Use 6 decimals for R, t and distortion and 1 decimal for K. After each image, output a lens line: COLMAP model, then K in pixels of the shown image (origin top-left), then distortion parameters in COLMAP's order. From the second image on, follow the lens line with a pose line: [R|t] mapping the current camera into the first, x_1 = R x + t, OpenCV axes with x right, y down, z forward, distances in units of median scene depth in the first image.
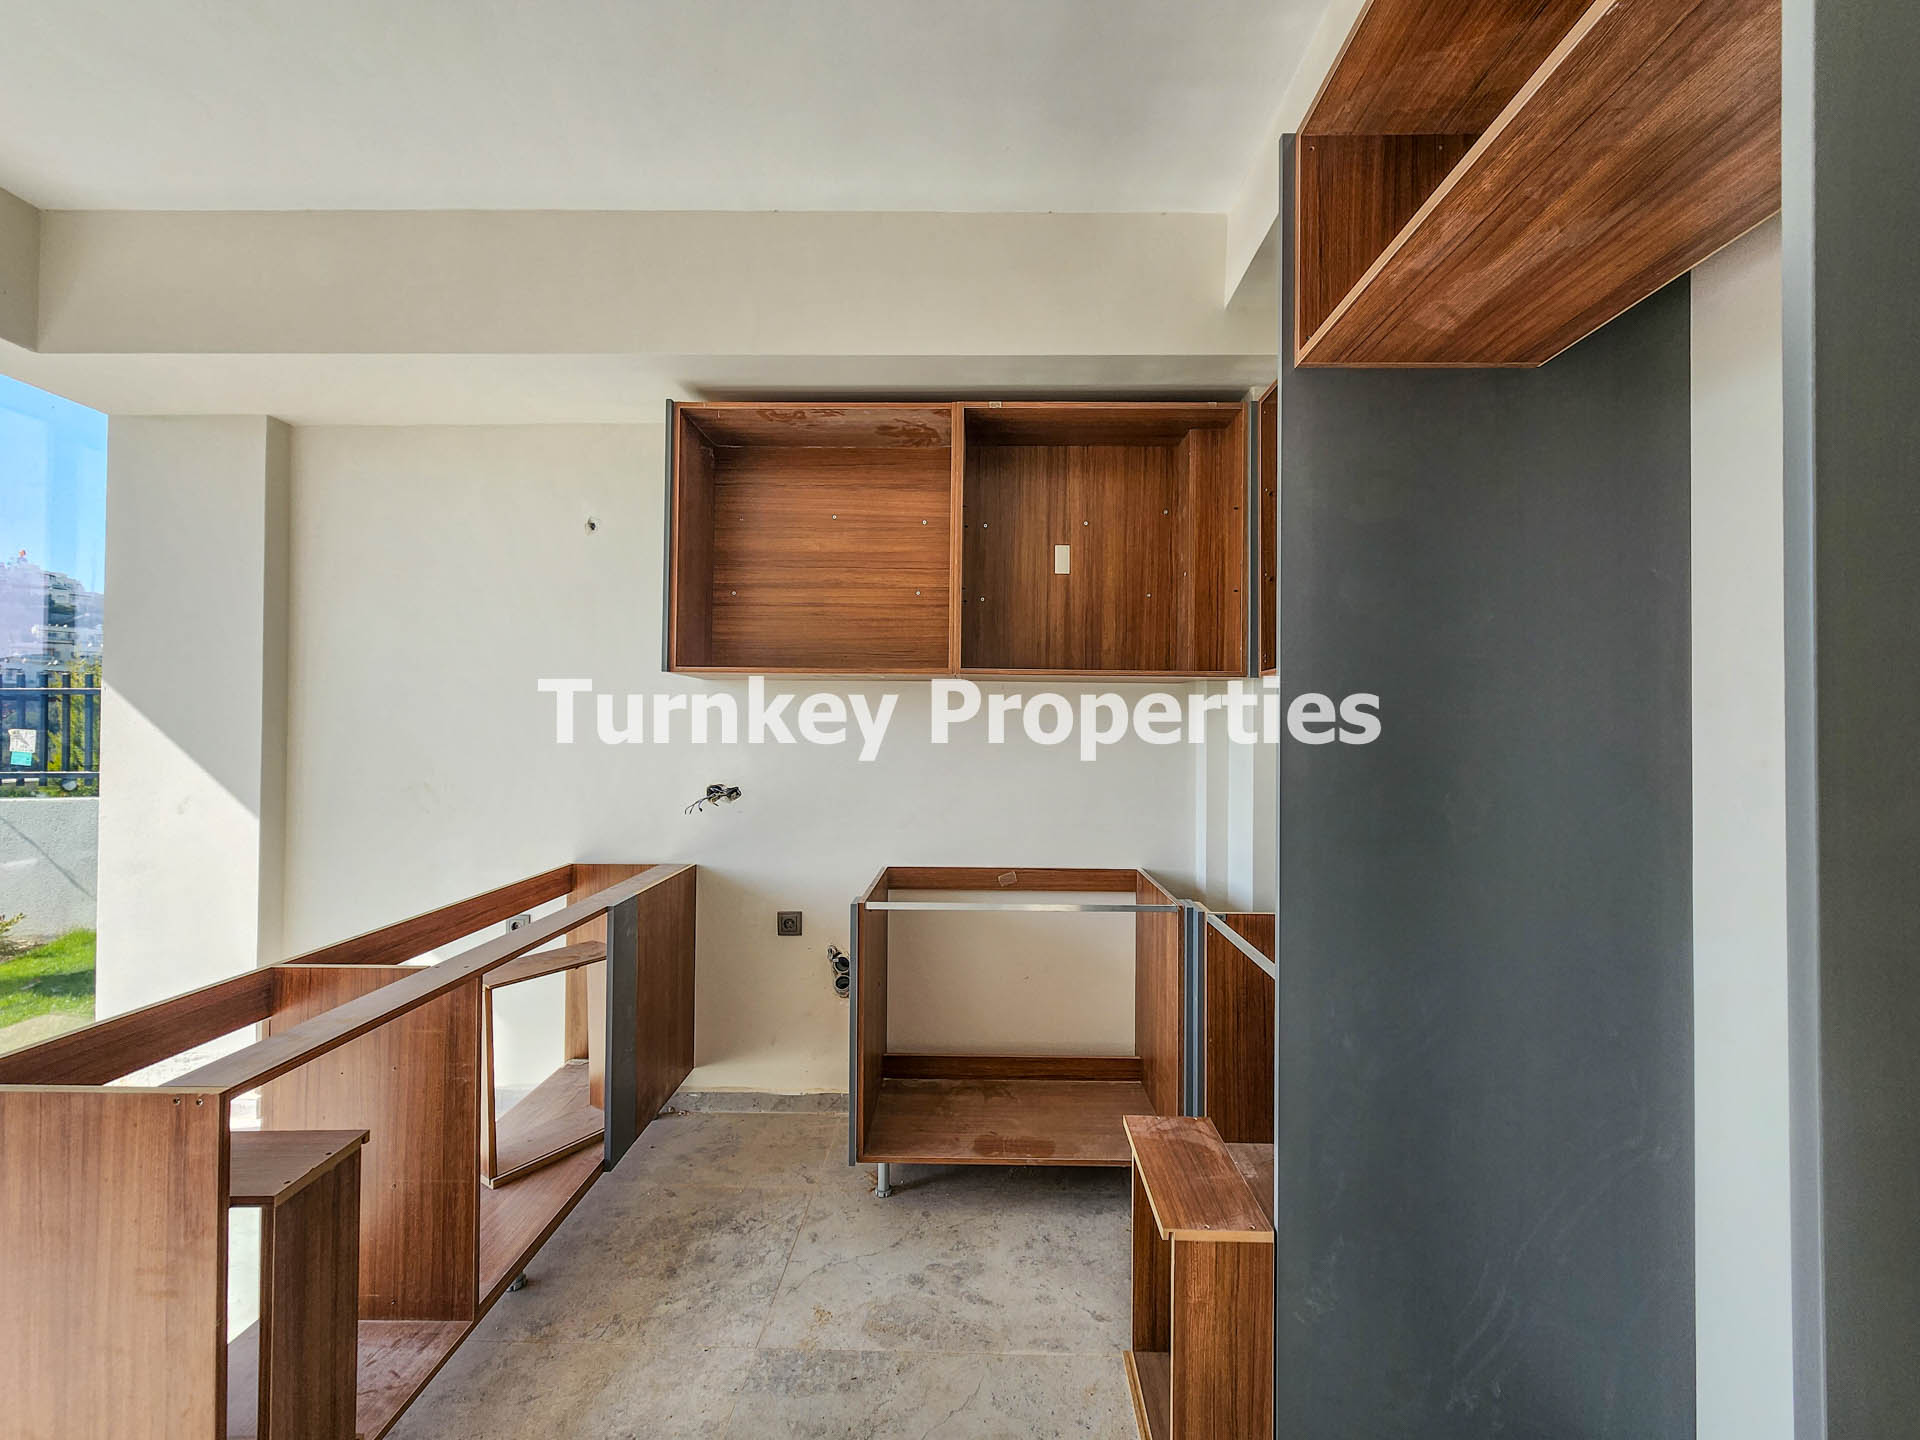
lens RADIAL K [[788.1, 0, 968.6], [0, 788.1, 717.8], [0, 0, 1]] dist [0.000427, 0.000066]
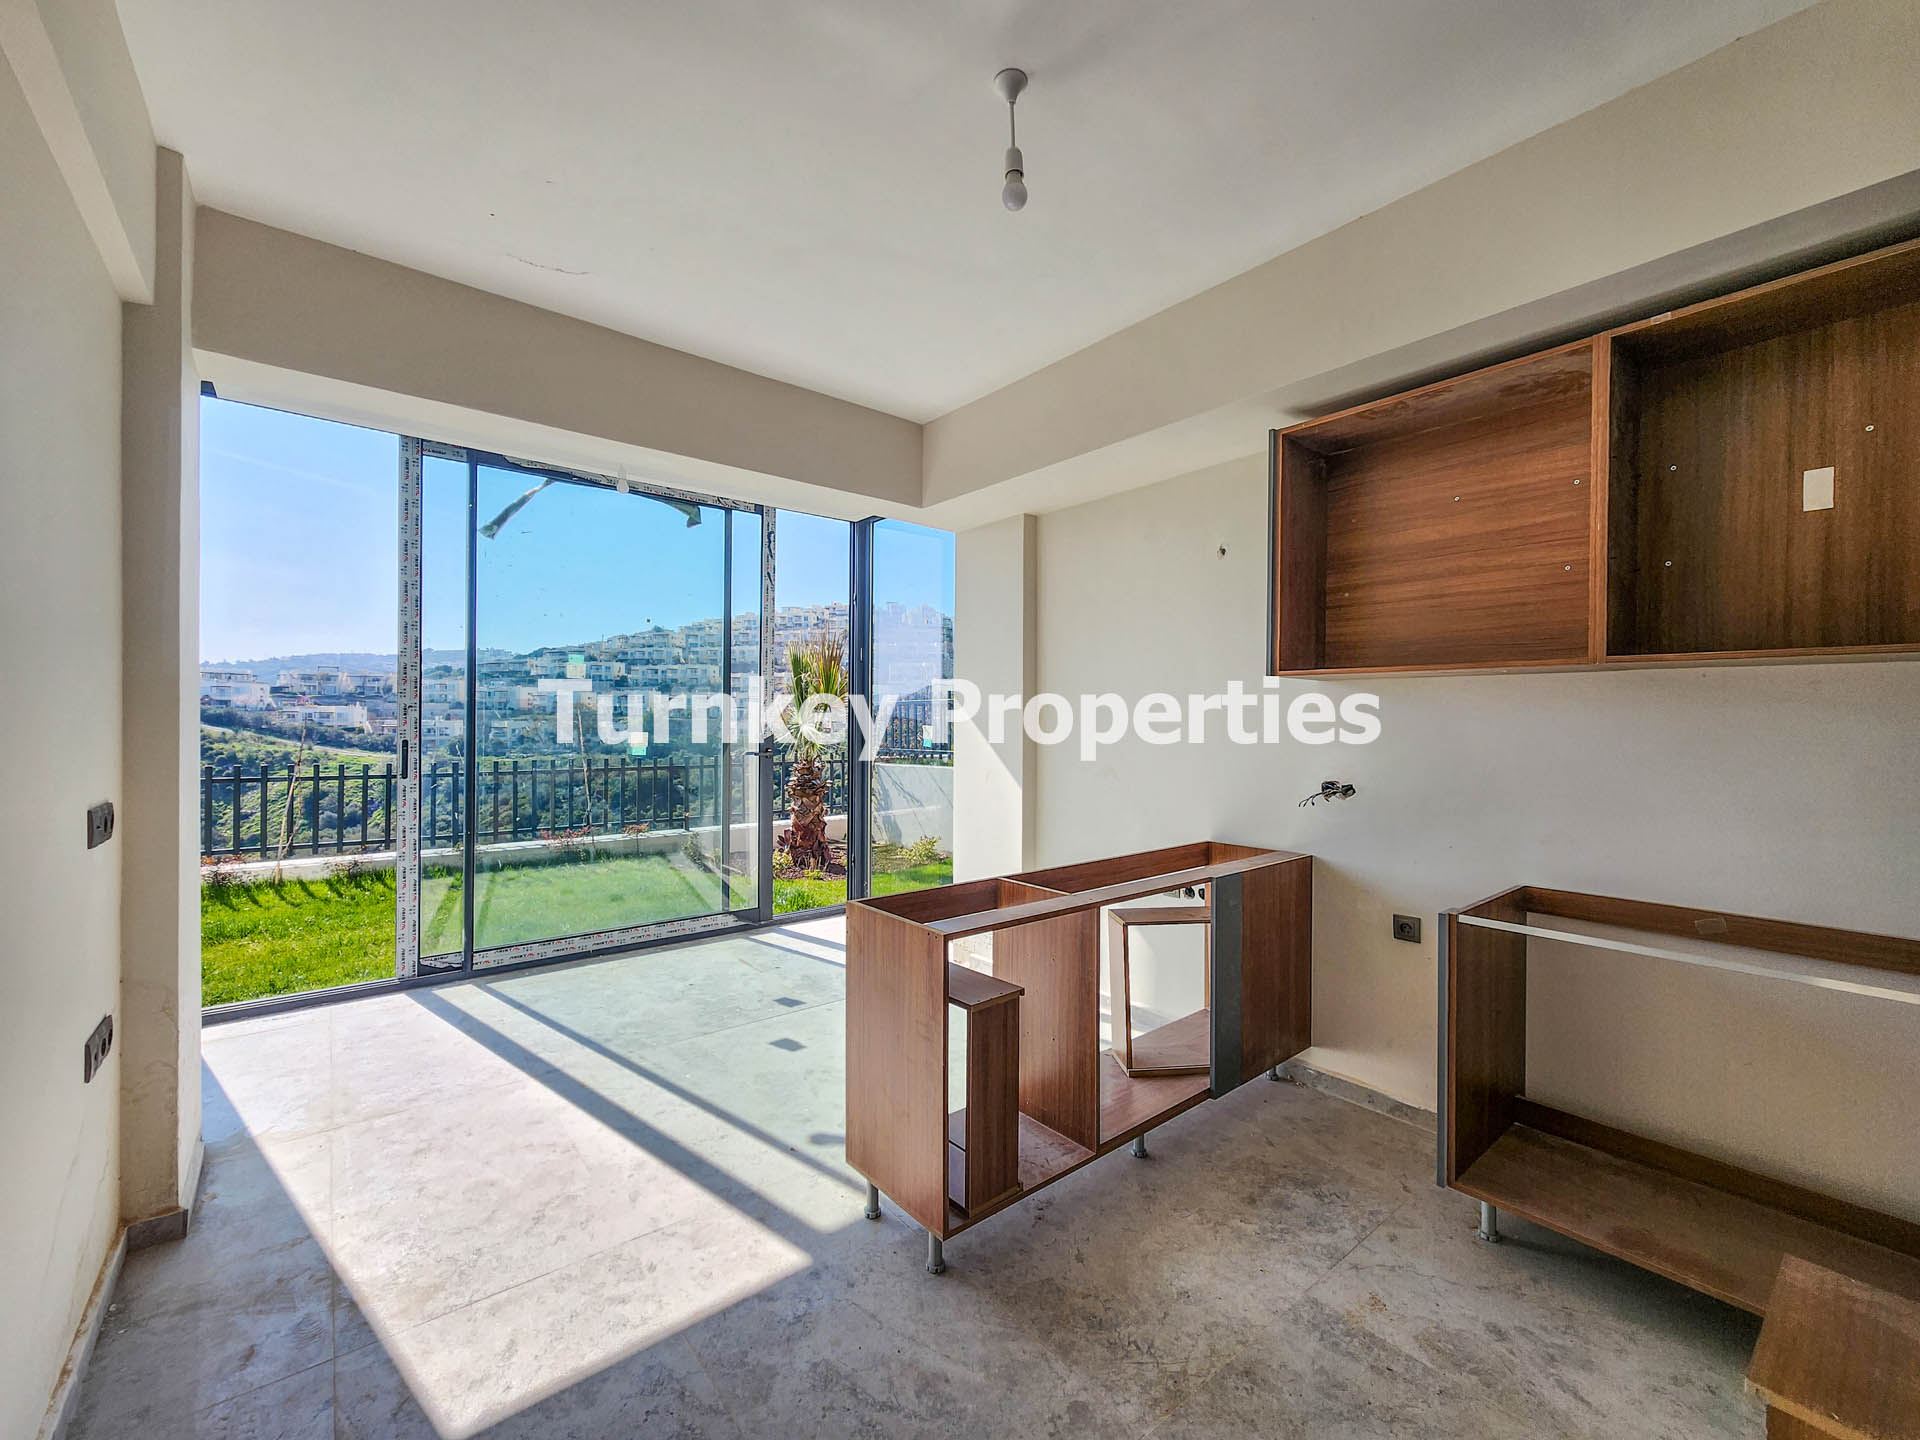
lens RADIAL K [[785.8, 0, 968.8], [0, 785.8, 719.9], [0, 0, 1]] dist [0.000163, 0.000286]
pose [[0.649812, -0.002757, -0.760090, 0.183211], [0.009077, 0.999950, 0.004133, -0.005287], [0.760041, -0.009585, 0.649805, -0.041893]]
